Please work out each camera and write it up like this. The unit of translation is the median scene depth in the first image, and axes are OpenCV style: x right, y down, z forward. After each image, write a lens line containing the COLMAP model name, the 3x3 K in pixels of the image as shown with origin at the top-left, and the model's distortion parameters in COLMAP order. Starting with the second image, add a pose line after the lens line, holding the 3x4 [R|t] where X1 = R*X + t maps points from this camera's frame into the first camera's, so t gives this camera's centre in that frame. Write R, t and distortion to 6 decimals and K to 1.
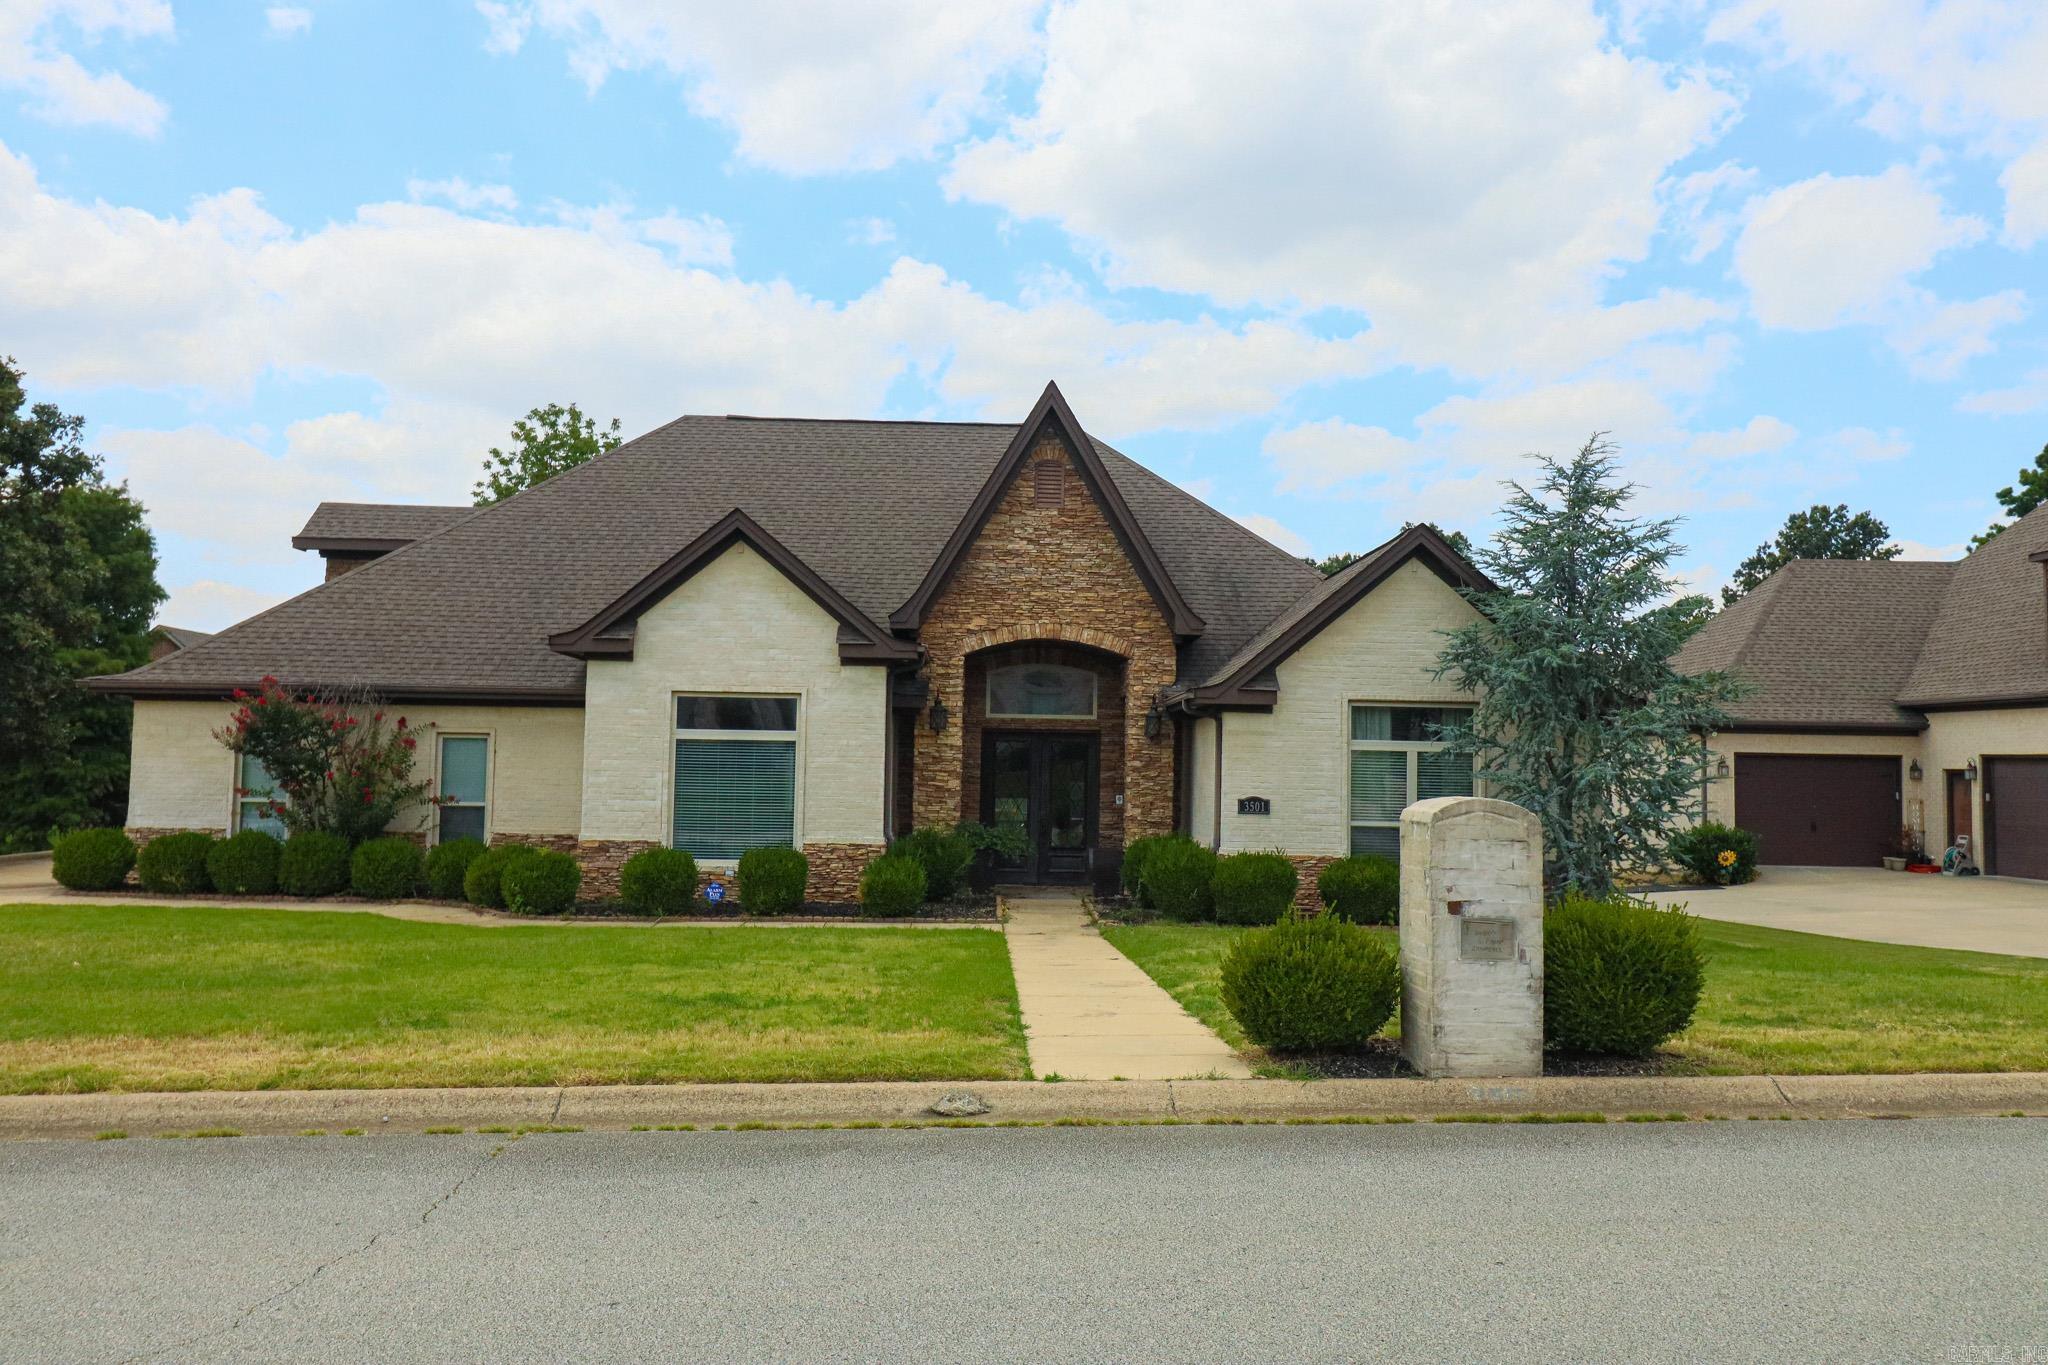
lens RADIAL K [[1645.9, 0, 1038.7], [0, 1645.9, 679.3], [0, 0, 1]] dist [0.013997, -0.018115]
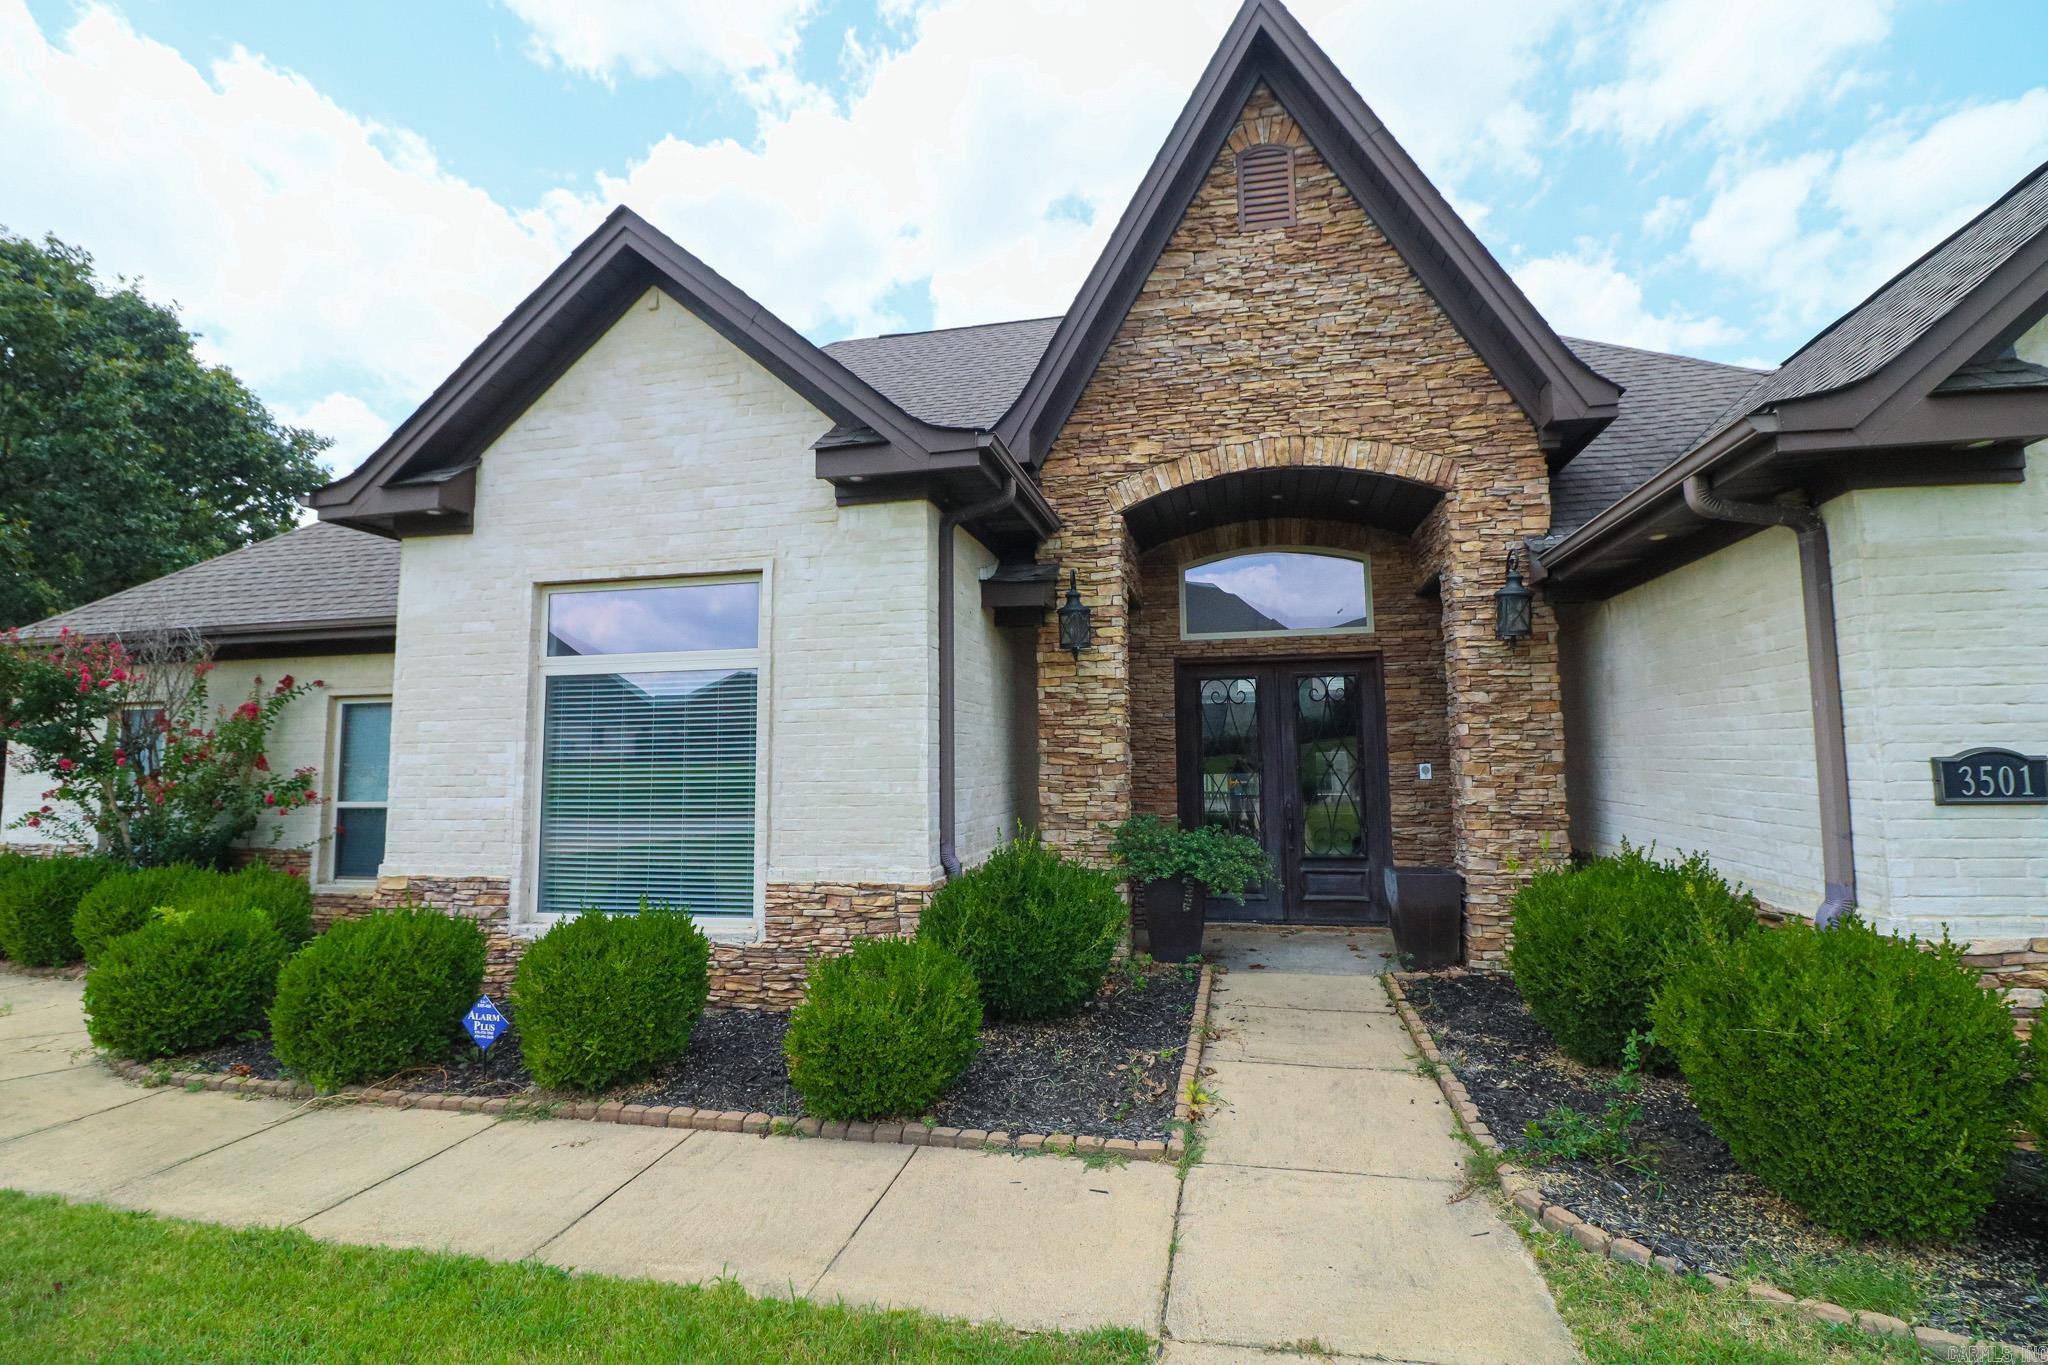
lens RADIAL K [[911.7, 0, 1045.0], [0, 911.7, 673.1], [0, 0, 1]] dist [-0.008812, -0.002568]
pose [[0.968825, -0.053368, -0.241928, -0.000086], [0.043478, 0.997993, -0.046041, 0.051073], [0.243900, 0.034087, 0.969201, 0.705877]]
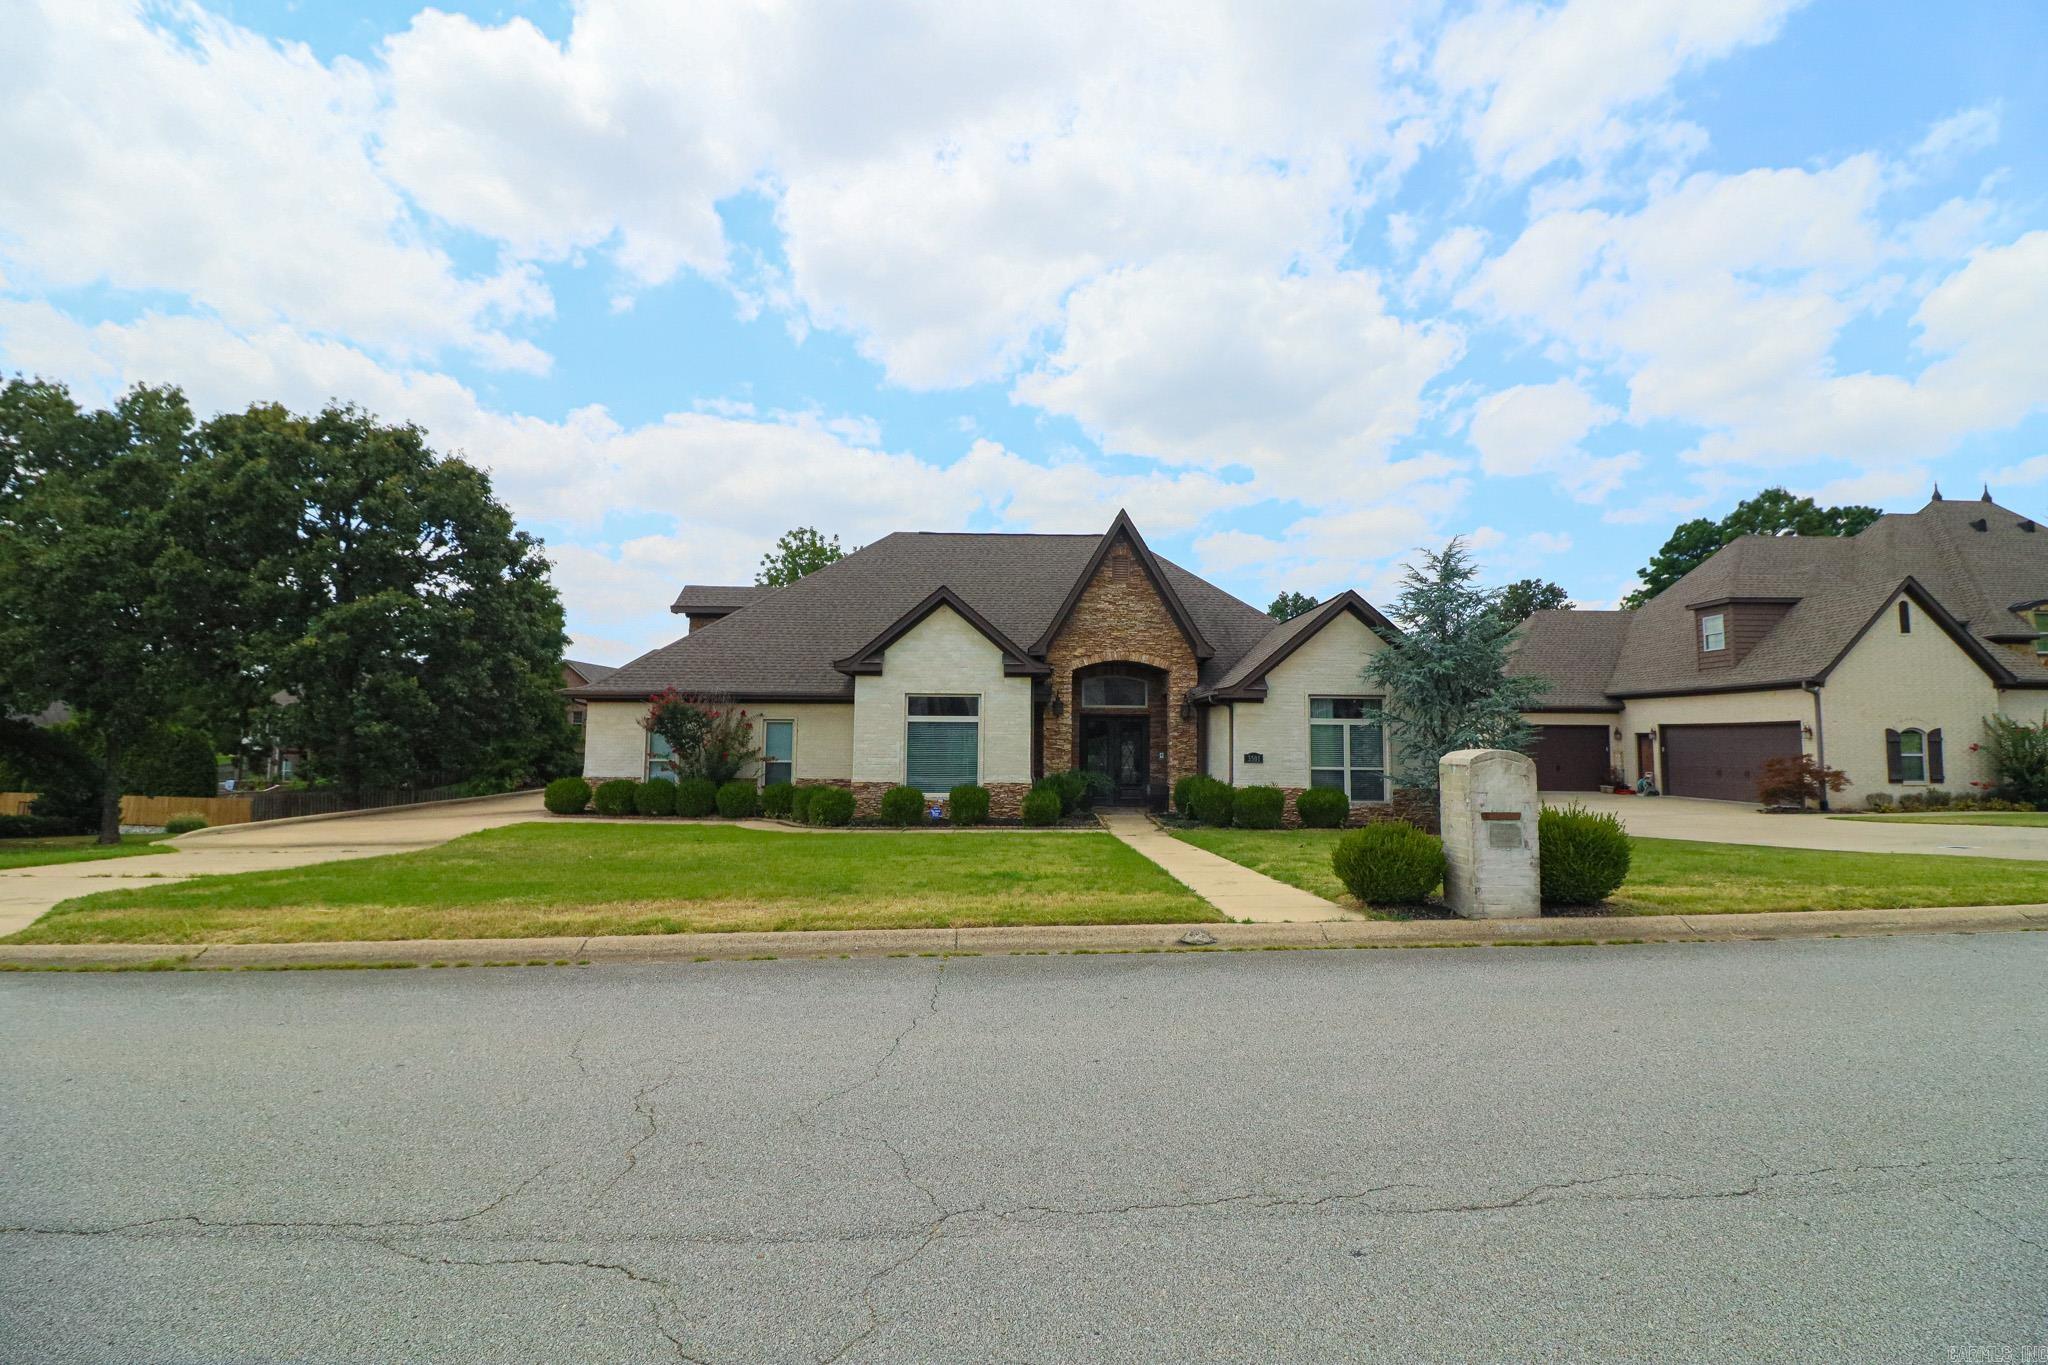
lens RADIAL K [[968.8, 0, 1043.9], [0, 968.8, 674.7], [0, 0, 1]] dist [-0.005962, -0.008278]
pose [[0.999884, -0.009991, -0.011455, -0.063101], [0.009856, 0.999882, -0.011776, 0.000809], [0.011572, 0.011662, 0.999865, 0.005659]]
